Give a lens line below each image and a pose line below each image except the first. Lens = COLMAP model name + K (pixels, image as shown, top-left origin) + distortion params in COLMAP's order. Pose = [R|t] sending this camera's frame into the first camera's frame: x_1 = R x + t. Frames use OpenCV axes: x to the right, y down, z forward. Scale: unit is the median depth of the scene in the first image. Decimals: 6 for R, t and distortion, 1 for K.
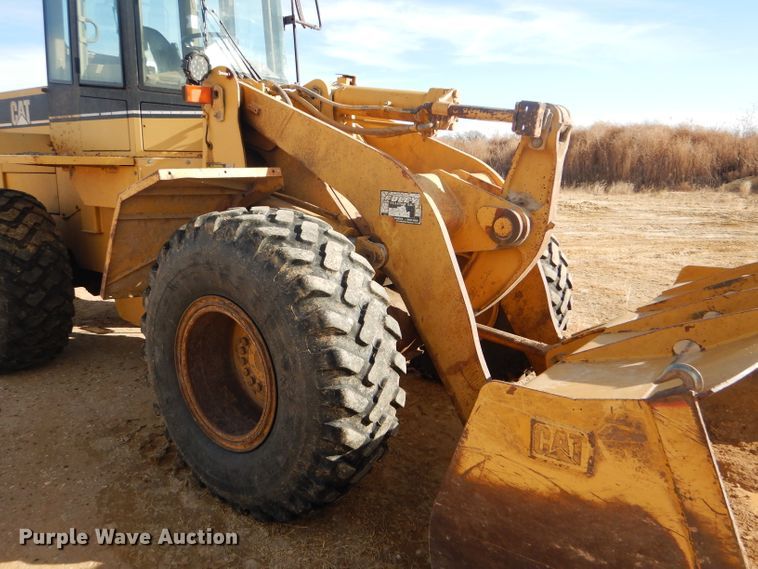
lens RADIAL K [[587.2, 0, 379.1], [0, 587.2, 274.6], [0, 0, 1]] dist [0.001816, -0.002336]
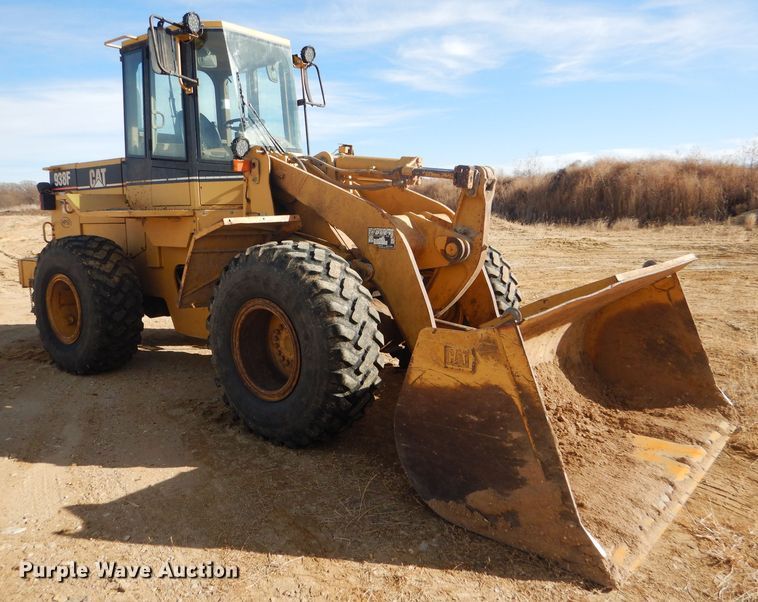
lens RADIAL K [[619.5, 0, 352.9], [0, 619.5, 284.6], [0, 0, 1]] dist [-0.082799, 0.204318]
pose [[0.997773, -0.021585, -0.063119, 0.057700], [0.017710, 0.997961, -0.061318, 0.088371], [0.064314, 0.060064, 0.996121, -0.509340]]
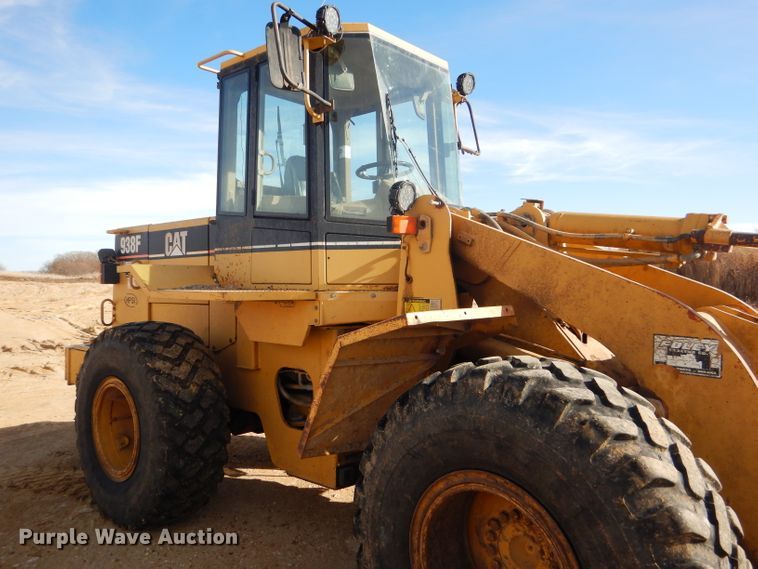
lens RADIAL K [[587.2, 0, 379.1], [0, 587.2, 274.6], [0, 0, 1]] dist [0.001816, -0.002336]
pose [[0.994809, -0.011885, -0.101066, -0.280355], [-0.007956, 0.981034, -0.193674, -0.058789], [0.101451, 0.193473, 0.975846, 0.130242]]
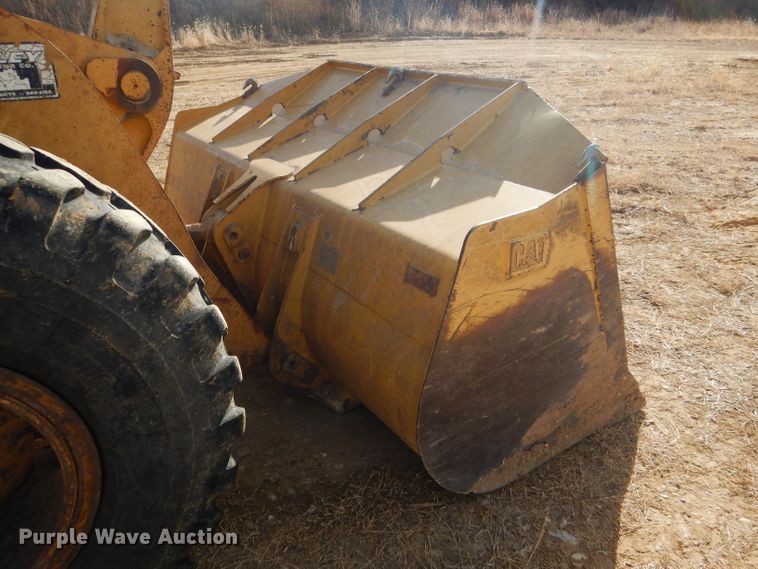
lens RADIAL K [[587.2, 0, 379.1], [0, 587.2, 274.6], [0, 0, 1]] dist [0.001816, -0.002336]
pose [[0.310325, -0.406379, 0.859392, -0.378915], [0.197475, 0.911860, 0.359882, -0.064594], [-0.929894, 0.058028, 0.363223, 0.439841]]
